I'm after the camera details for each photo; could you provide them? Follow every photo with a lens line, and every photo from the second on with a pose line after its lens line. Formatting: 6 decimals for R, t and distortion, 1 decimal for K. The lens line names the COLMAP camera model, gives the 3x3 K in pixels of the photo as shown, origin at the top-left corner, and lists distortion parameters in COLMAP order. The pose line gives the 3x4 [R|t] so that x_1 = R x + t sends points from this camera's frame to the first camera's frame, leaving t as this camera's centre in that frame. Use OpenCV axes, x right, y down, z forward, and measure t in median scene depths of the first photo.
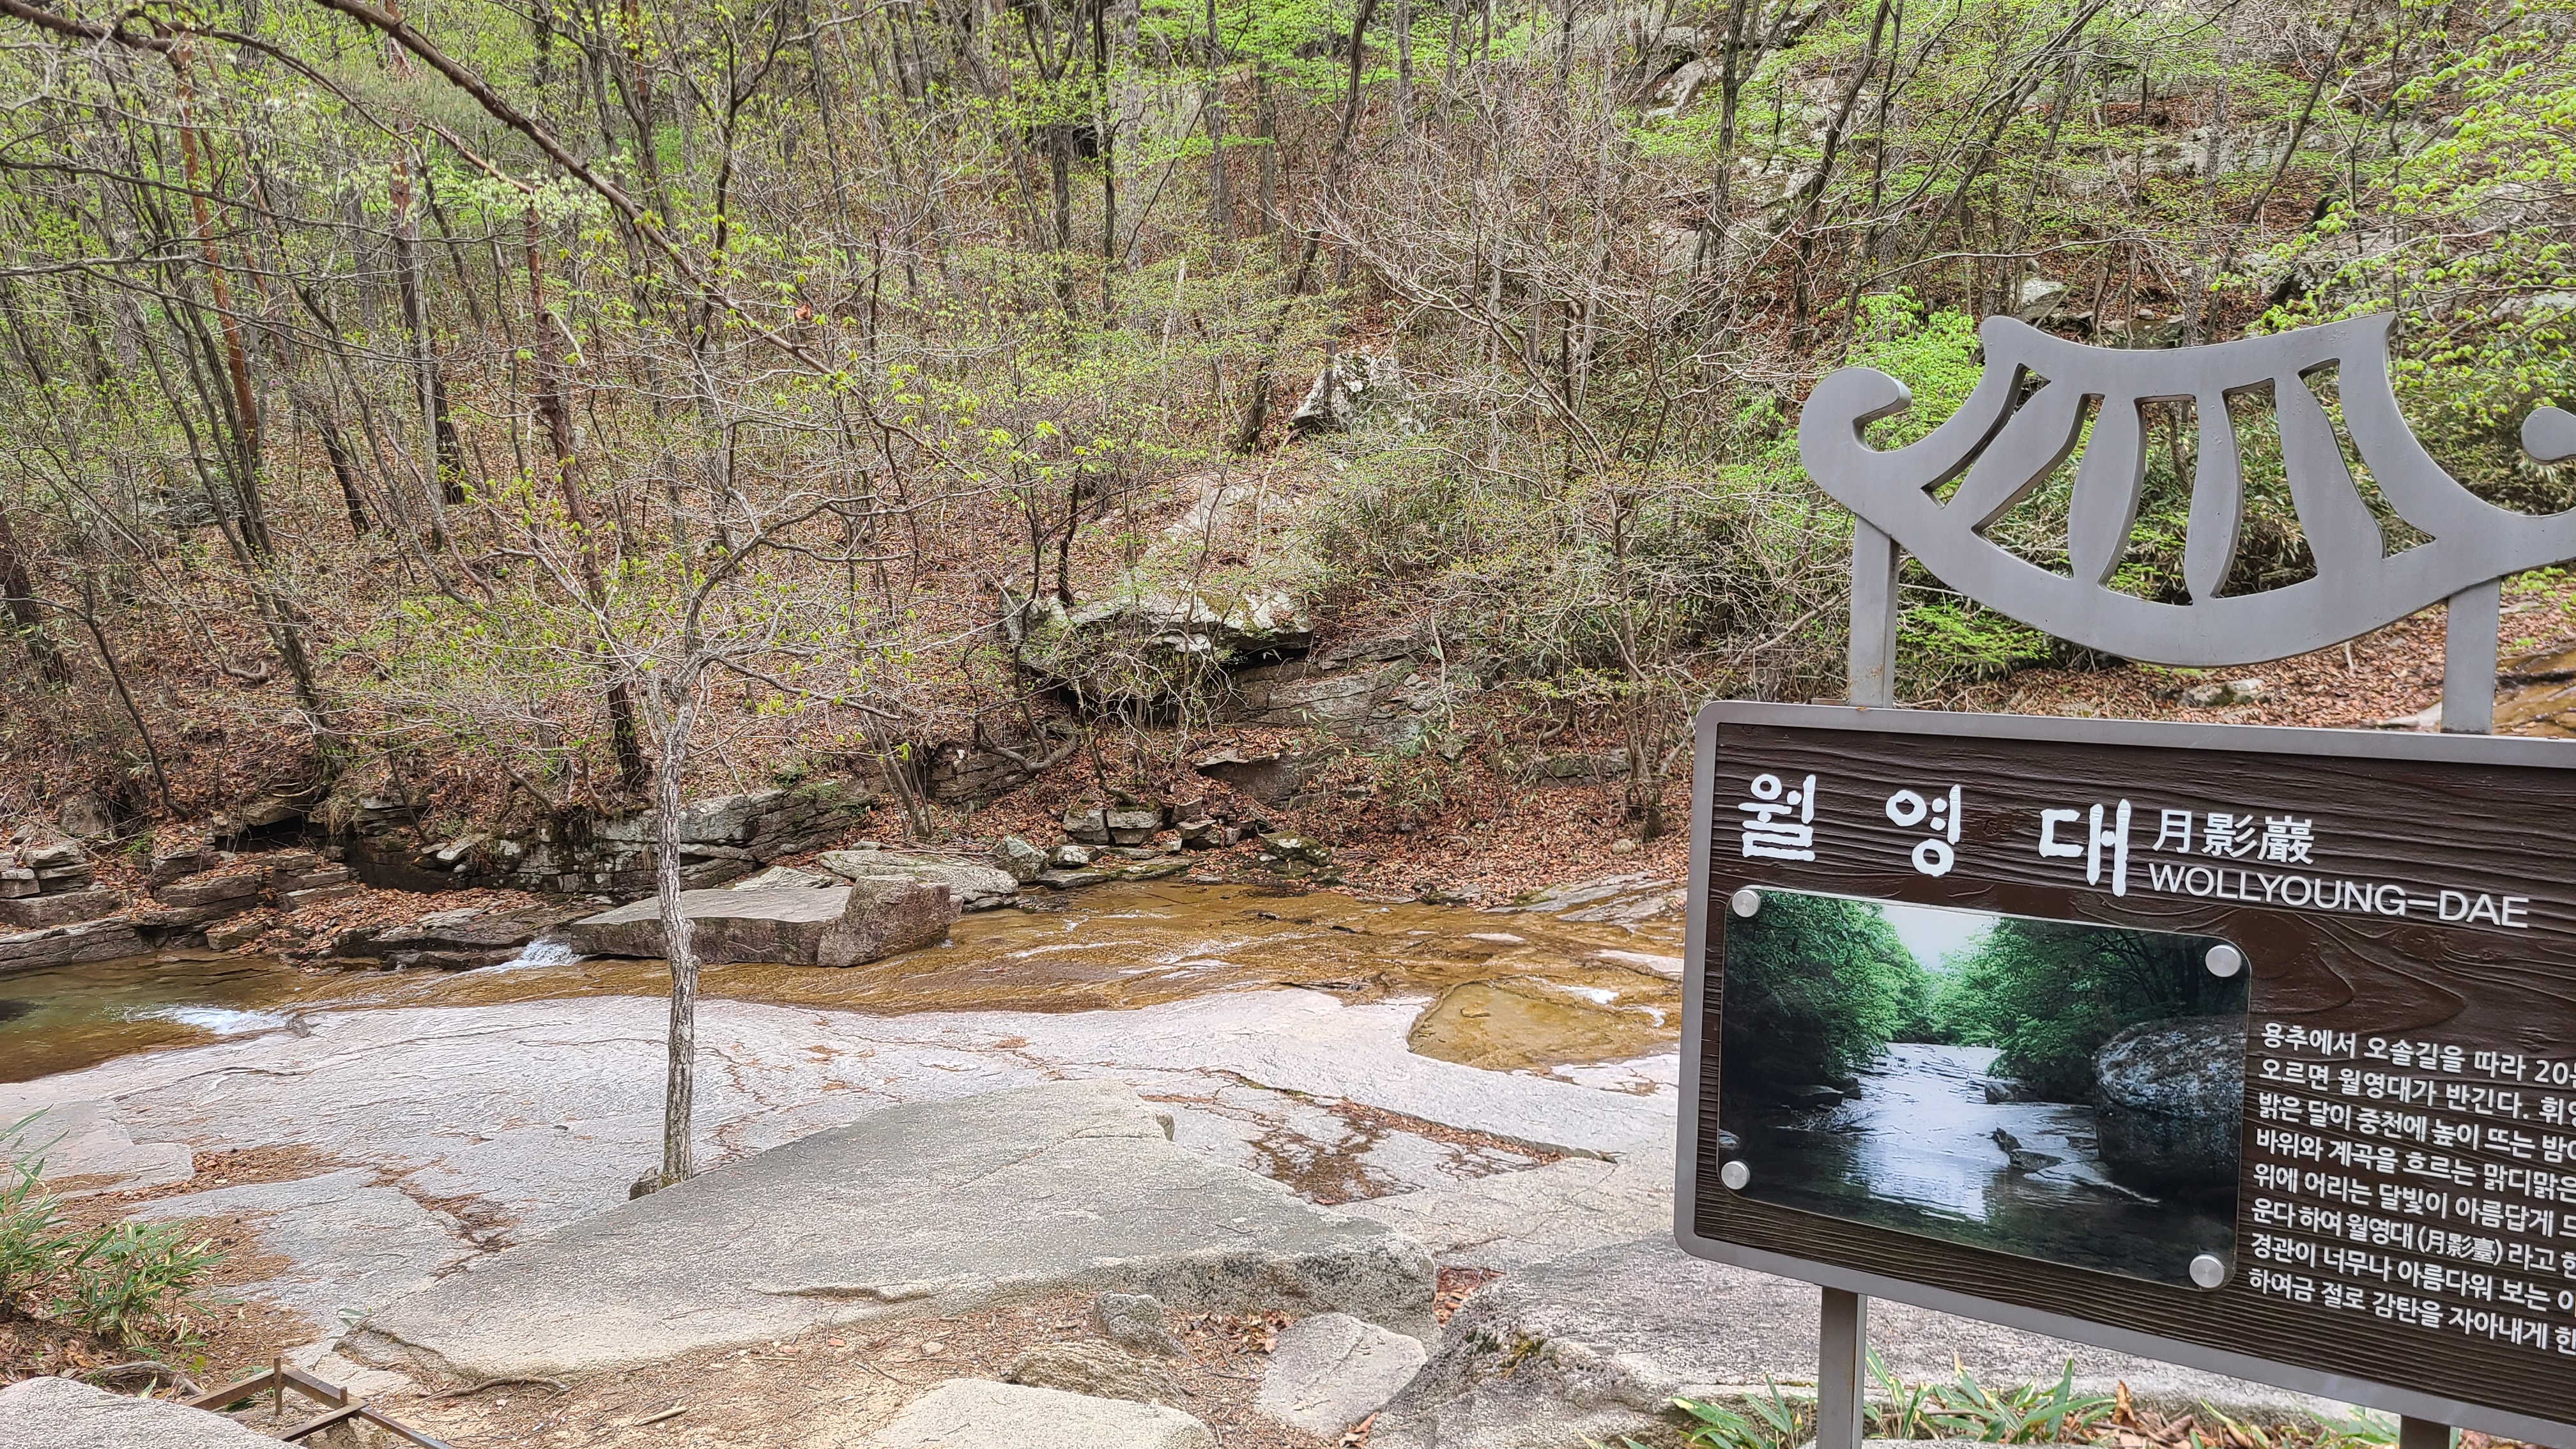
lens RADIAL K [[1816.8, 0, 1275.1], [0, 1816.8, 716.7], [0, 0, 1]] dist [0.023213, -0.006728]
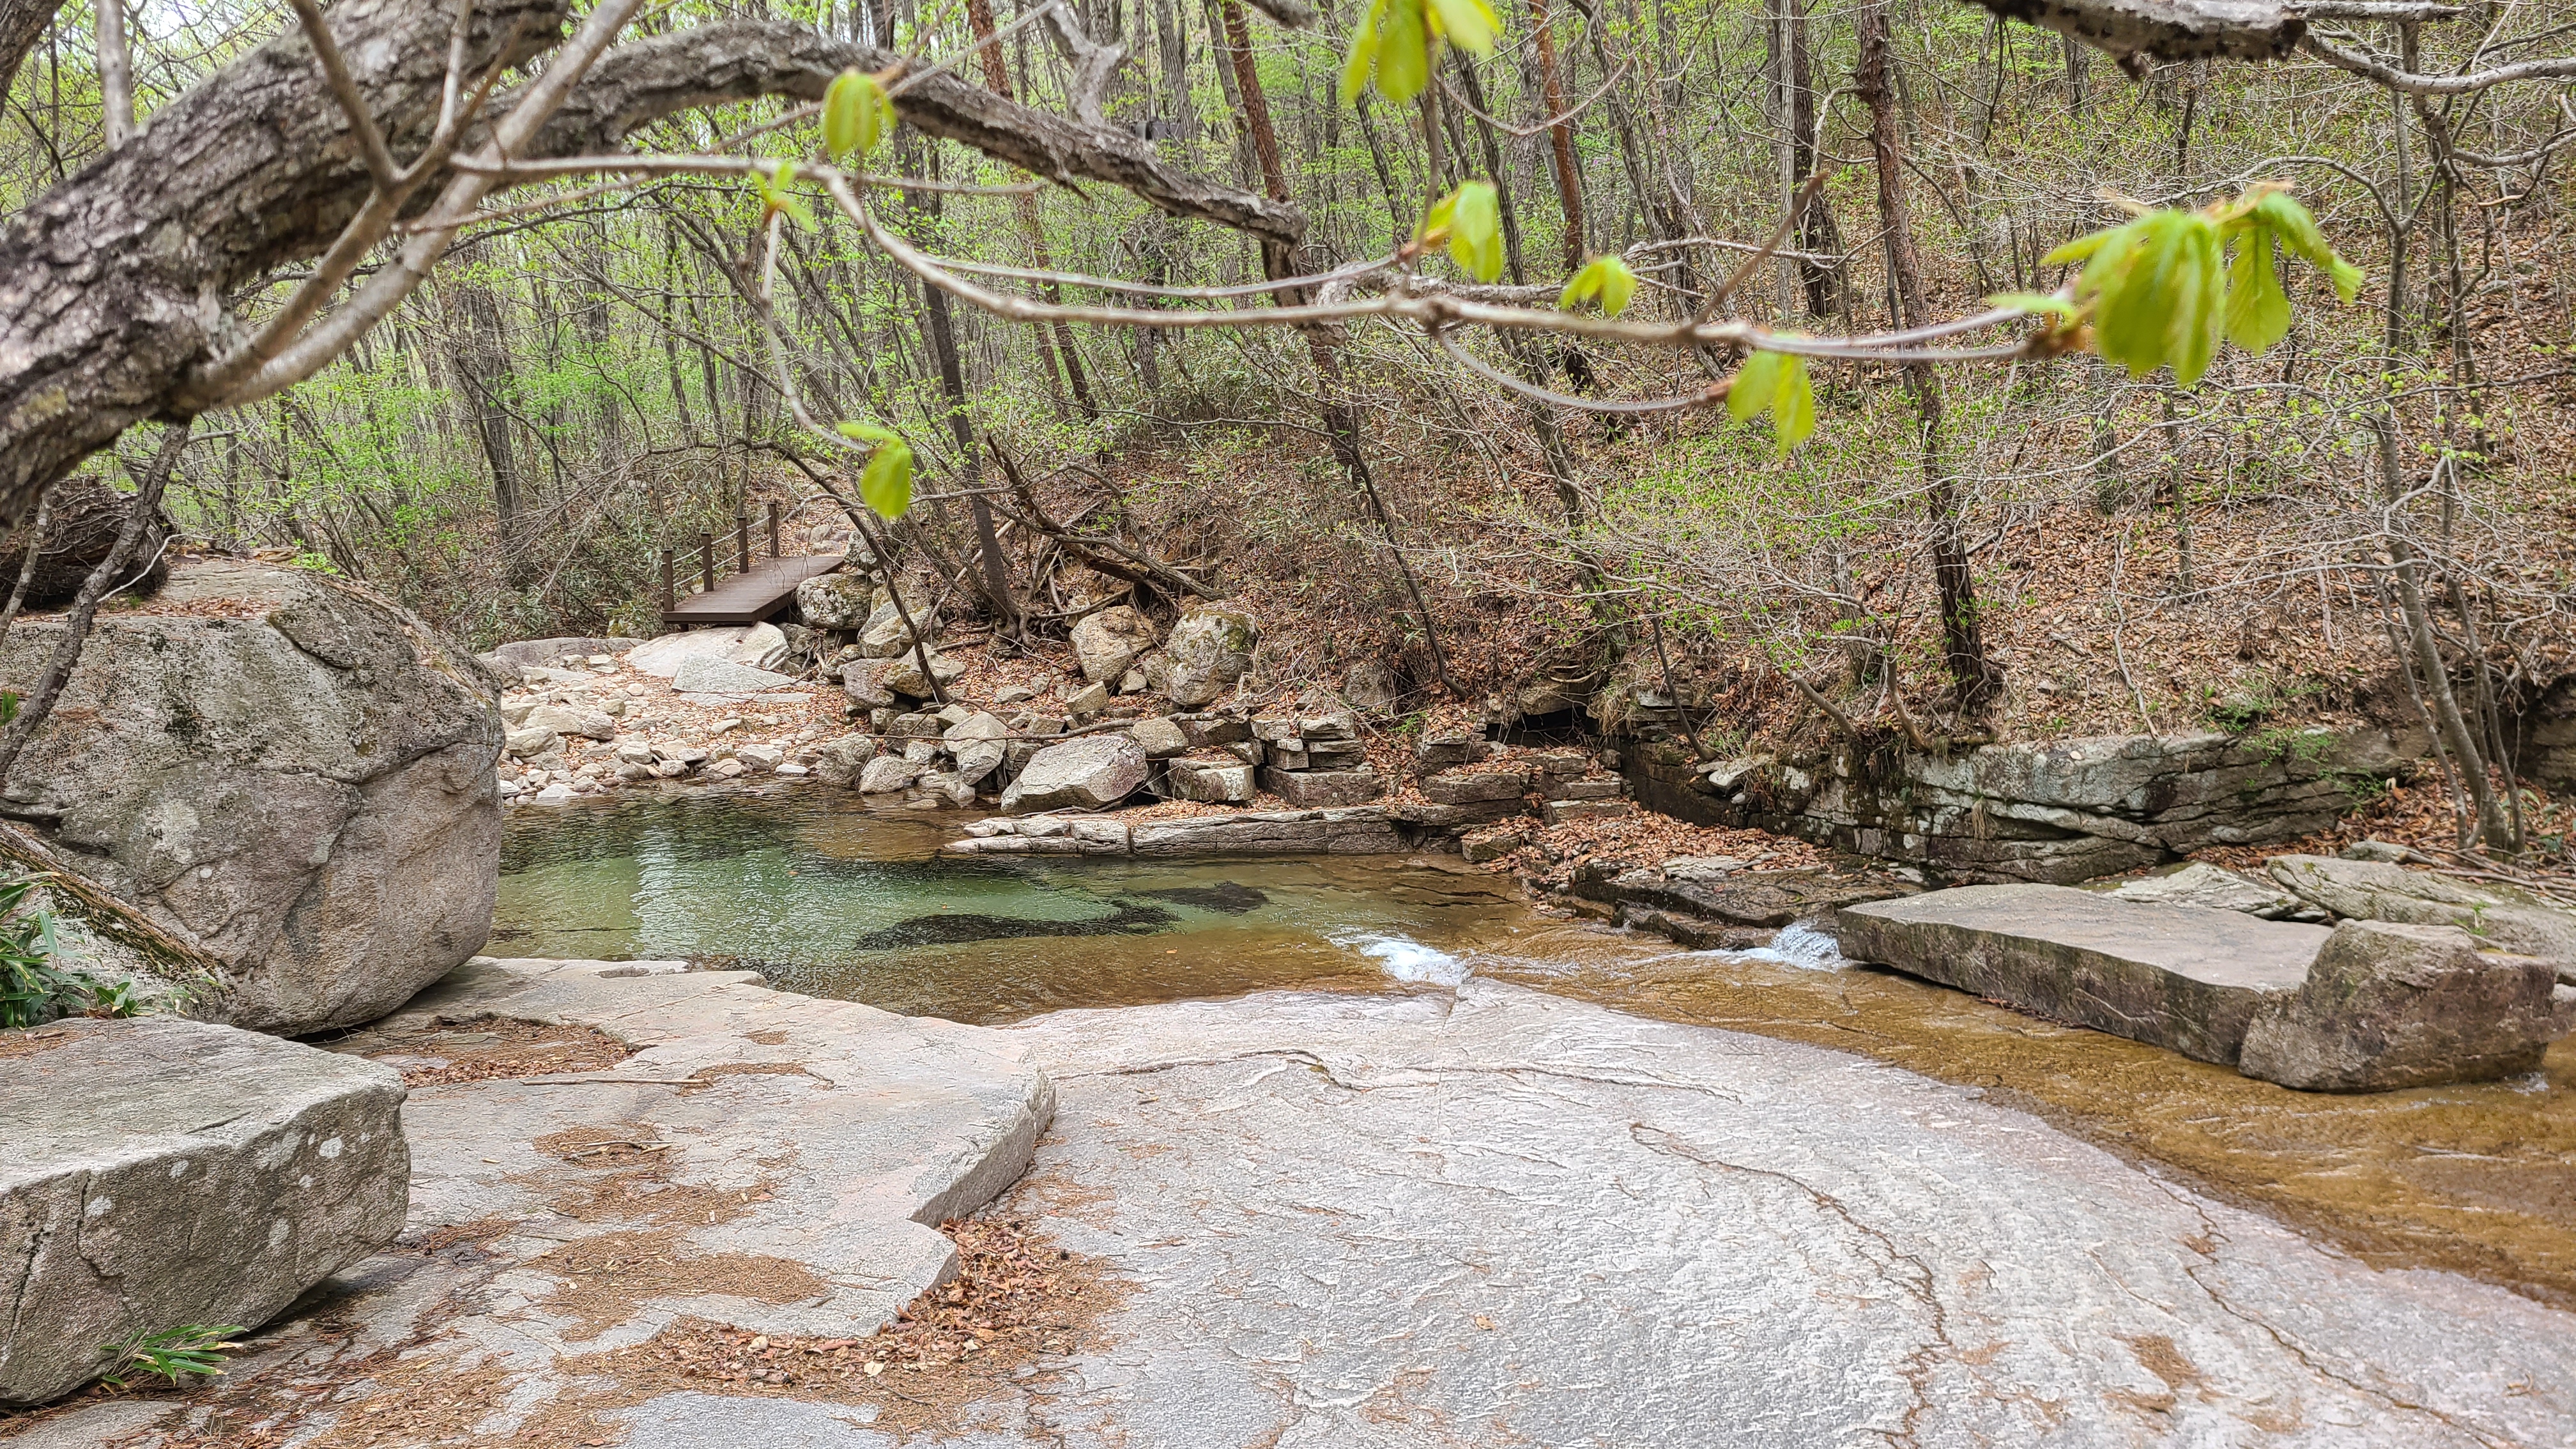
lens RADIAL K [[1816.8, 0, 1275.1], [0, 1816.8, 716.7], [0, 0, 1]] dist [0.023213, -0.006728]
pose [[0.704138, 0.091321, -0.704166, -0.073220], [-0.059708, 0.995798, 0.069436, 0.011991], [0.707548, -0.006848, 0.706632, 0.373234]]
